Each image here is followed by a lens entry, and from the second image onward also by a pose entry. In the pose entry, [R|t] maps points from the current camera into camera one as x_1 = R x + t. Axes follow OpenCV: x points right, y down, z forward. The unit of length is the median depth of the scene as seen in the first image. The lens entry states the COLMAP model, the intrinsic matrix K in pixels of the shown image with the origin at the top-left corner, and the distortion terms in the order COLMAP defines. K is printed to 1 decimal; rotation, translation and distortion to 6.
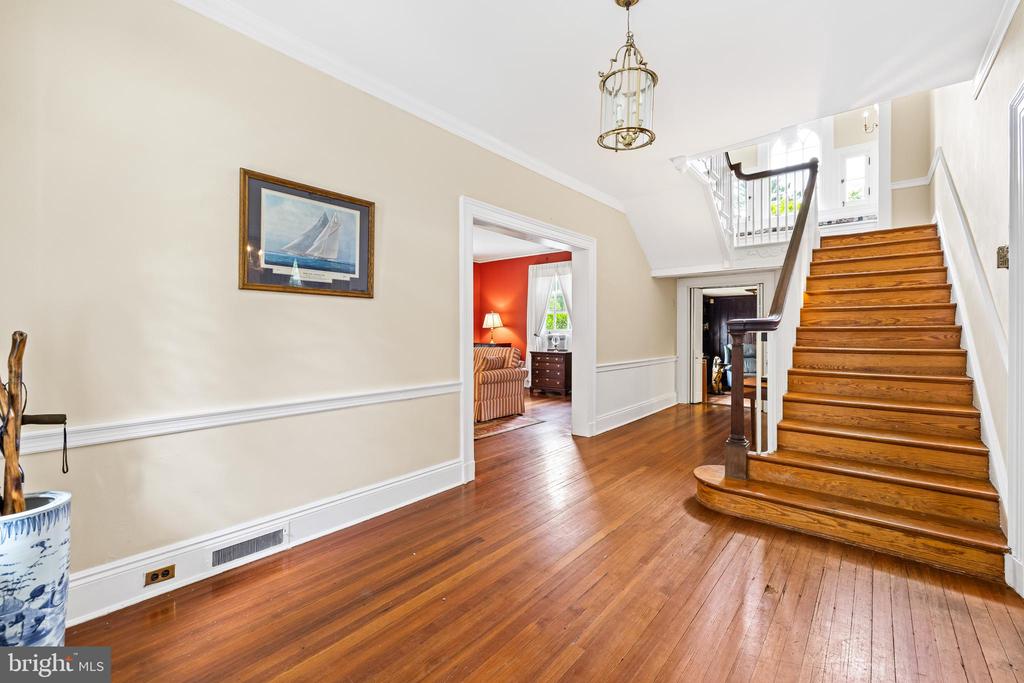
lens RADIAL K [[427.0, 0, 521.7], [0, 427.0, 327.8], [0, 0, 1]] dist [-0.000233, -0.000051]
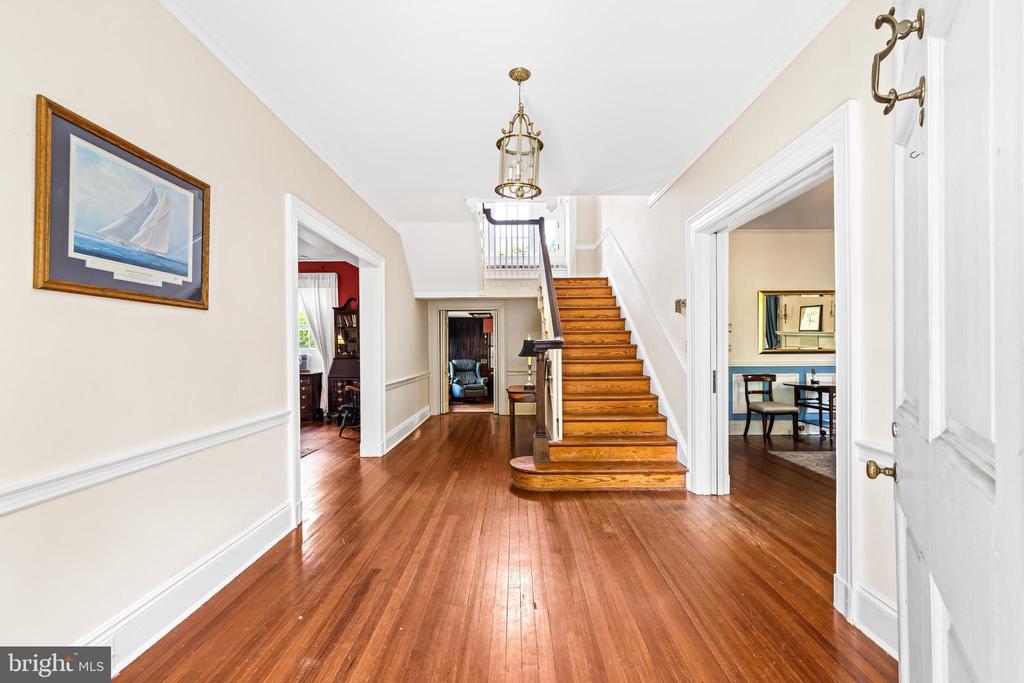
lens RADIAL K [[427.0, 0, 515.1], [0, 427.0, 344.4], [0, 0, 1]] dist [-0.000233, -0.000051]
pose [[0.771467, -0.001310, 0.636268, -0.417681], [0.002926, 0.999995, -0.001489, -0.004931], [-0.636263, 0.003011, 0.771467, 0.061073]]
